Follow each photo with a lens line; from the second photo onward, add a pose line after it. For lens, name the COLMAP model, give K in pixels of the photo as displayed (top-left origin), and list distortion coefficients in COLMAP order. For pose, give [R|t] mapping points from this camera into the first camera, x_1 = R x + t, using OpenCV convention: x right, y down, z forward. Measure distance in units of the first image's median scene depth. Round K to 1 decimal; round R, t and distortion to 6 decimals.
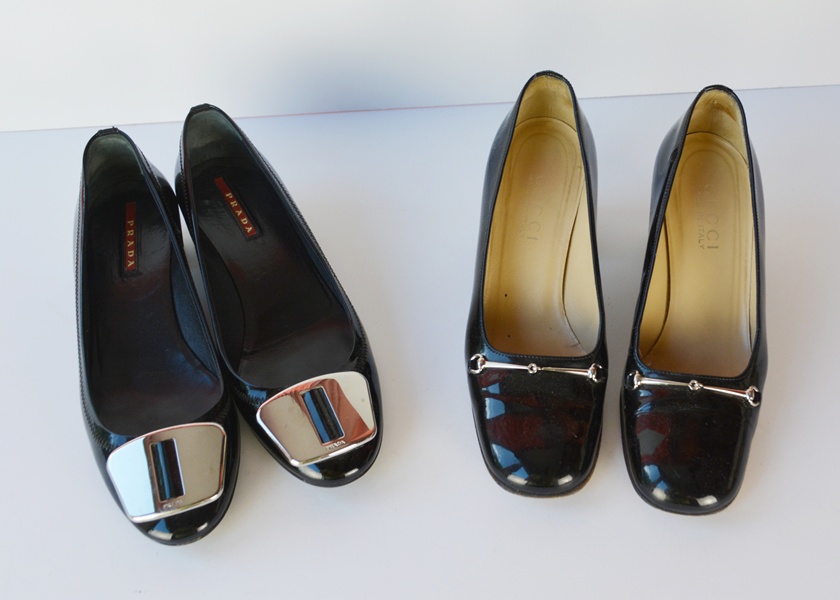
lens RADIAL K [[1016.7, 0, 420.0], [0, 1016.7, 300.0], [0, 0, 1]] dist [-0.033519, -0.000140]
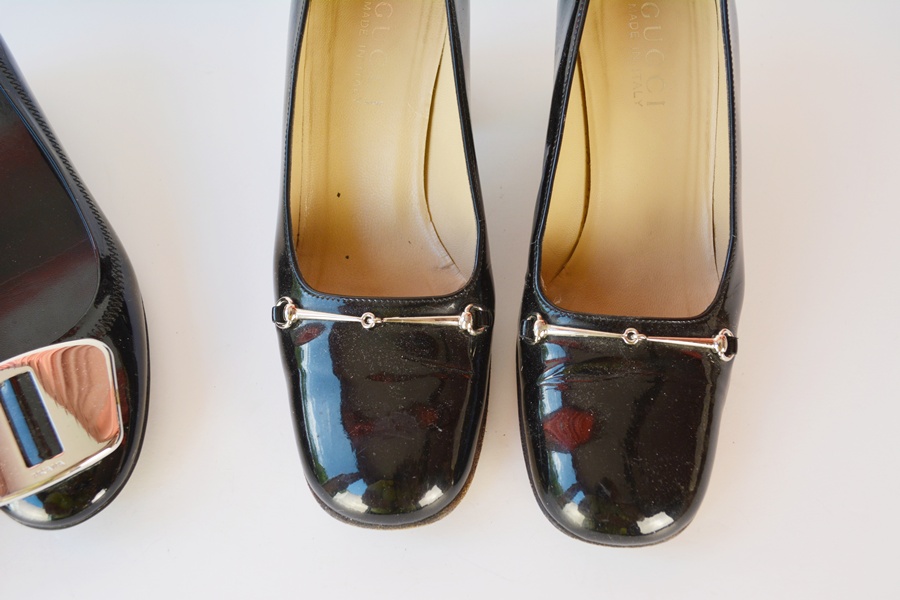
lens RADIAL K [[846.5, 0, 401.4], [0, 846.5, 316.8], [0, 0, 1]] dist [-0.075801, 0.003742]
pose [[0.998322, -0.056721, 0.011641, 0.120690], [0.053679, 0.981978, 0.181214, -0.025229], [-0.021710, -0.180285, 0.983375, 0.481696]]
